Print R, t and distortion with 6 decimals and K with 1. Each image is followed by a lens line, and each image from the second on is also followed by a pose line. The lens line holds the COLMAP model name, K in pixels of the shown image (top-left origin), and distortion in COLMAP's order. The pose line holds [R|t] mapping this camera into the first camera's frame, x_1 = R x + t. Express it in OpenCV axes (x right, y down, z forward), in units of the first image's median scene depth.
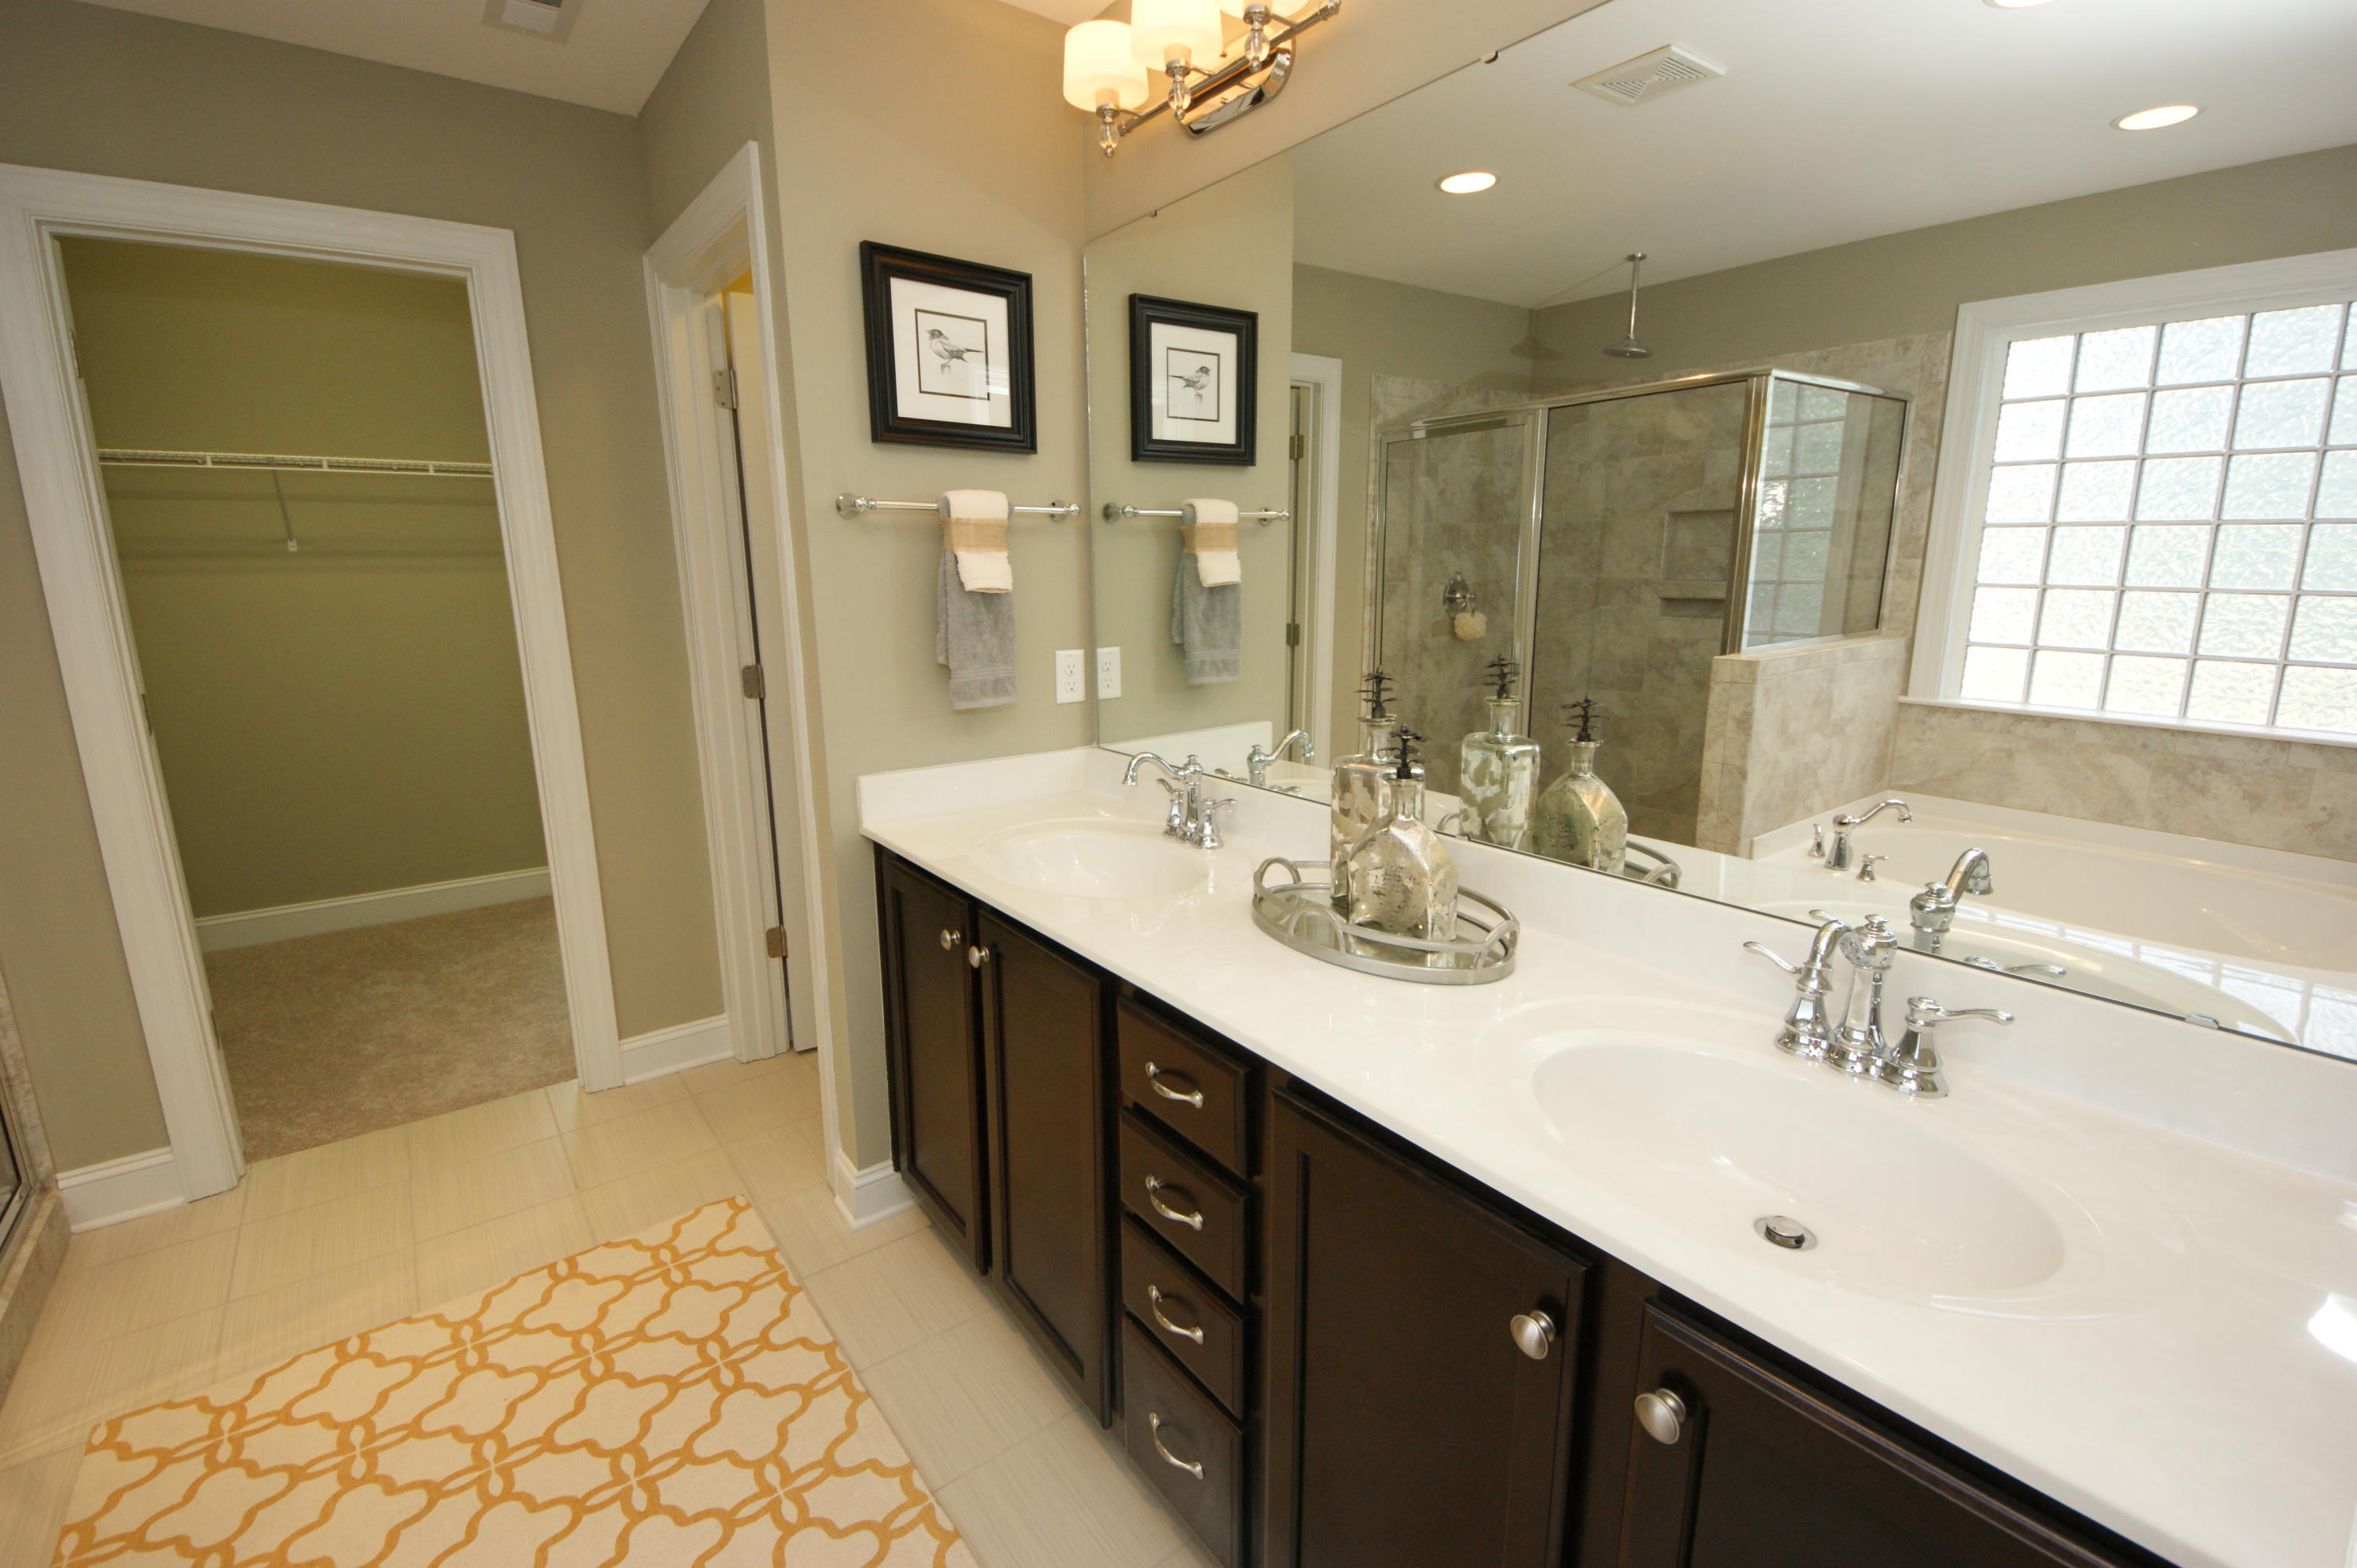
lens RADIAL K [[1002.8, 0, 1178.5], [0, 1002.8, 784.0], [0, 0, 1]] dist [-0.051996, 0.000062]
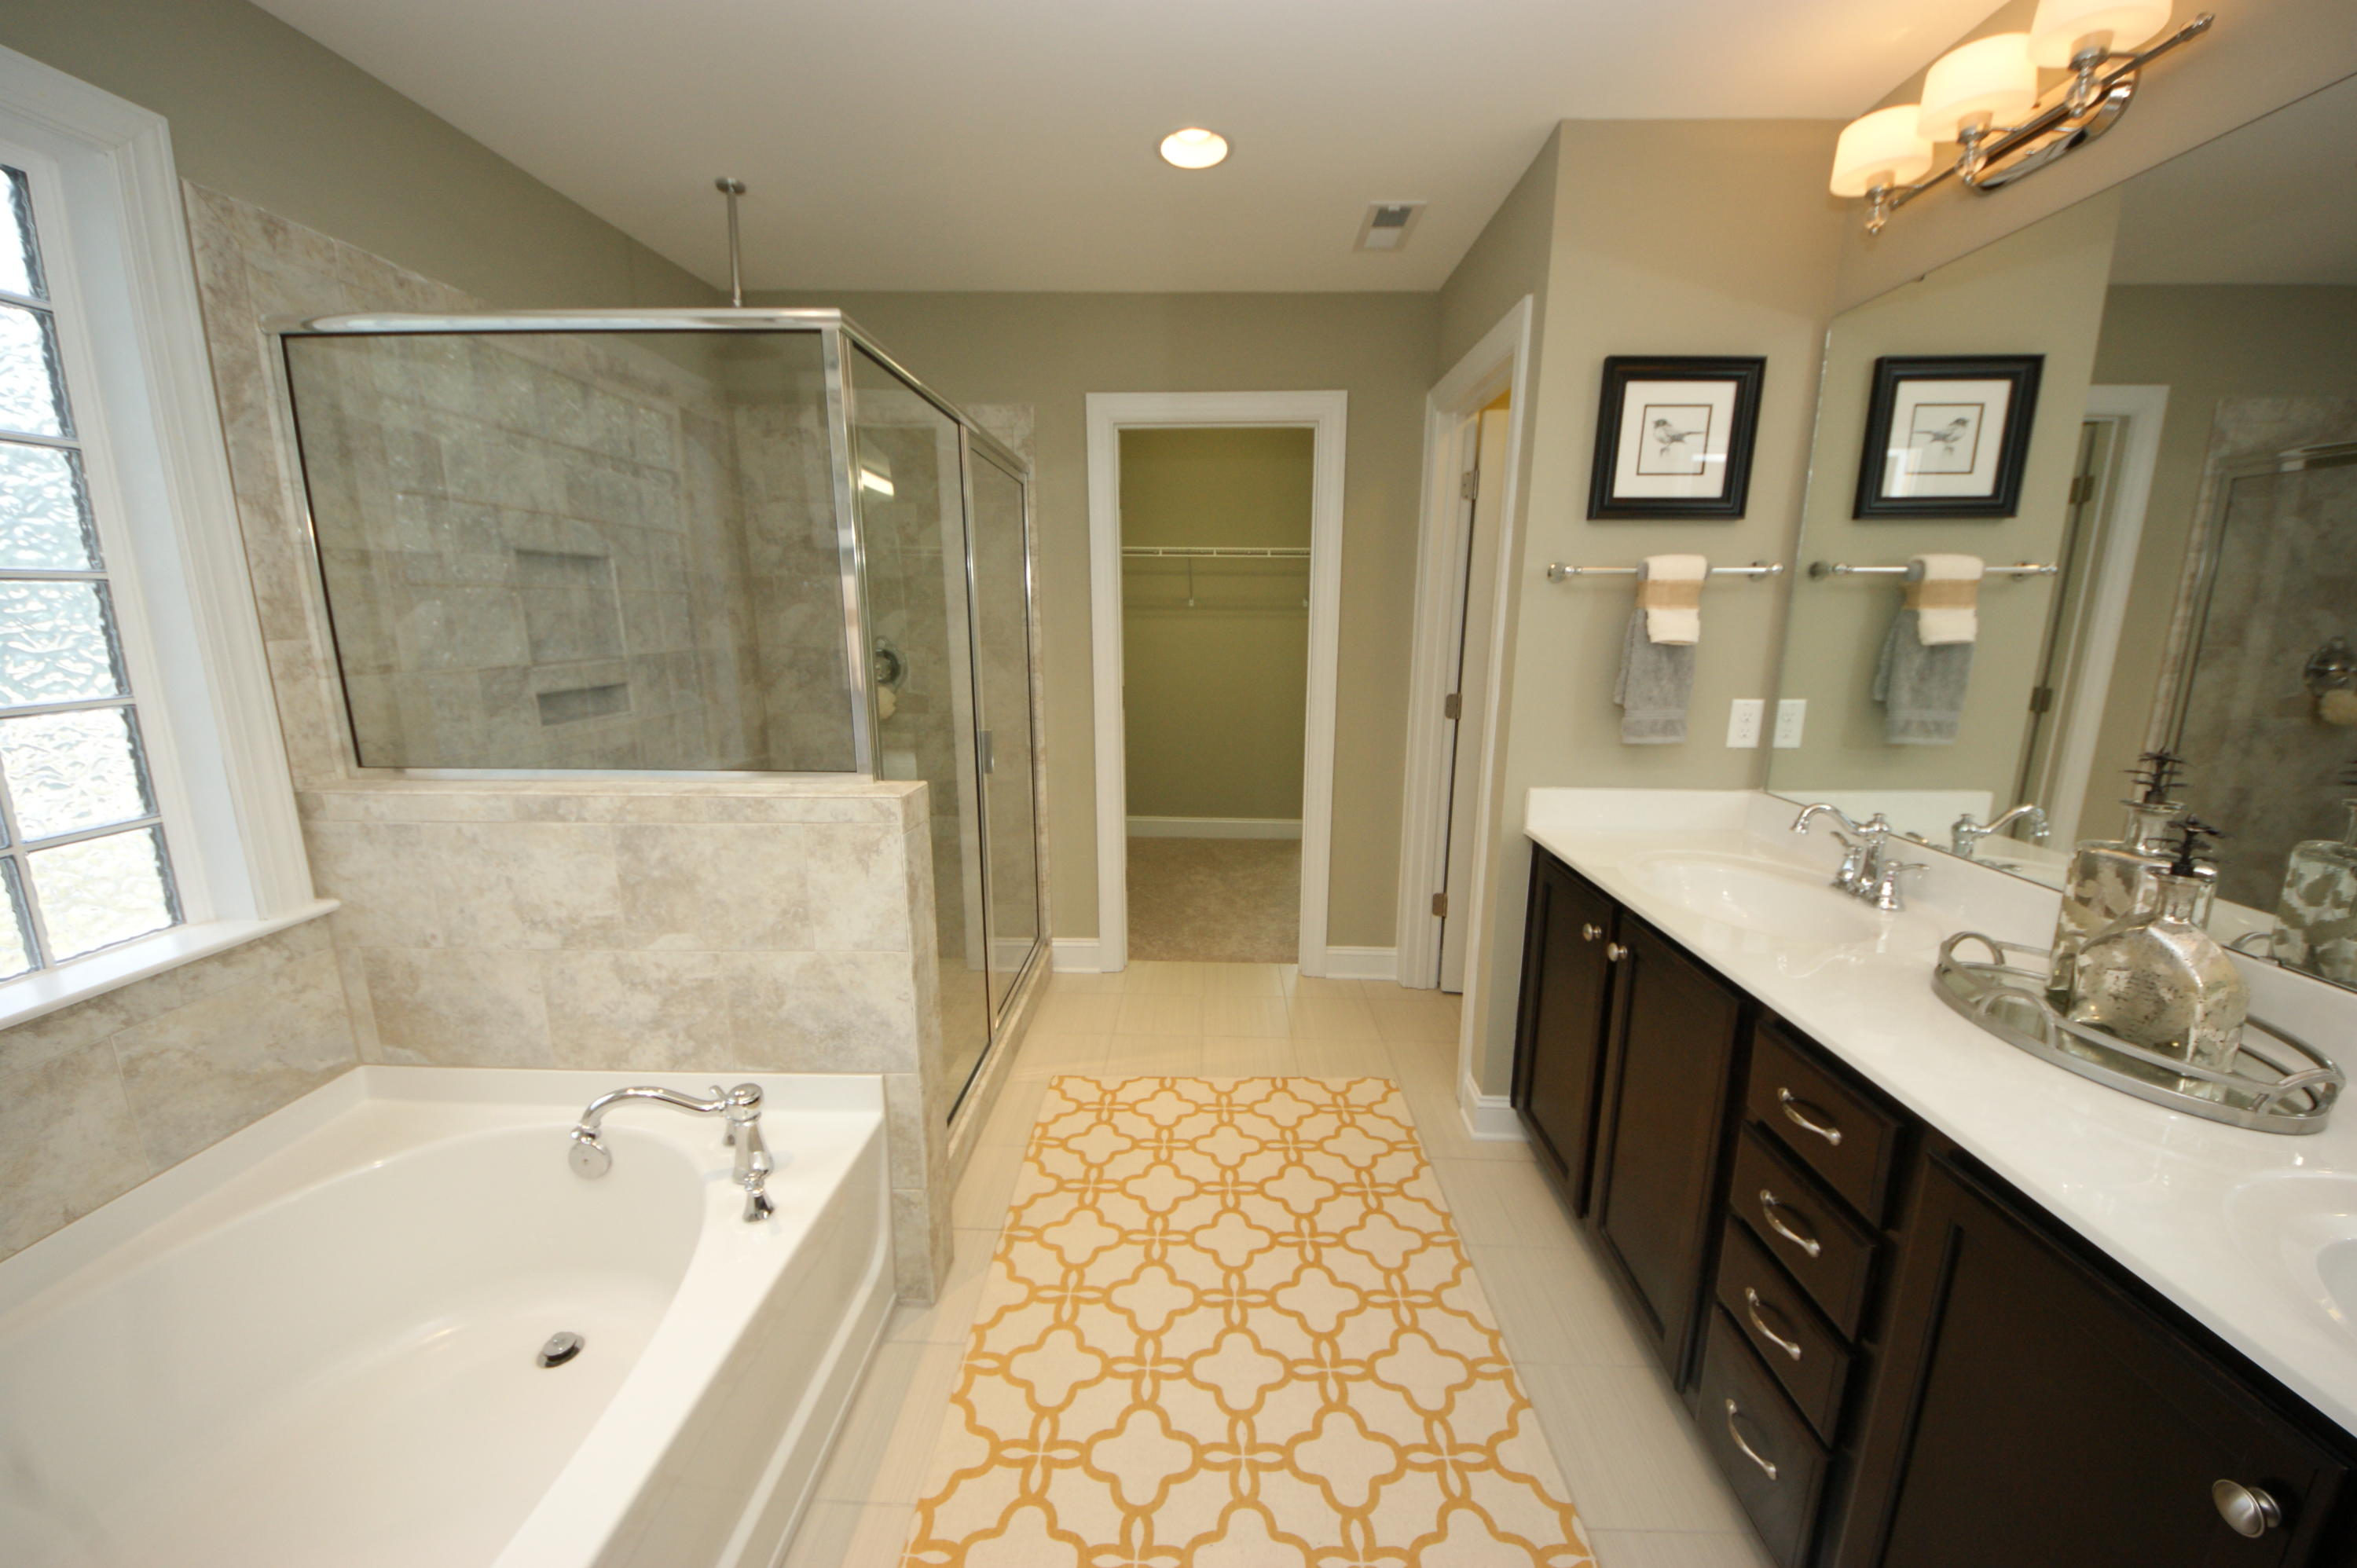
lens RADIAL K [[826.3, 0, 1171.4], [0, 826.3, 779.8], [0, 0, 1]] dist [-0.000991, -0.007475]
pose [[0.761620, 0.133214, -0.634183, -0.010646], [-0.139356, 0.989415, 0.040474, 0.003794], [0.632862, 0.057551, 0.772123, -0.103855]]
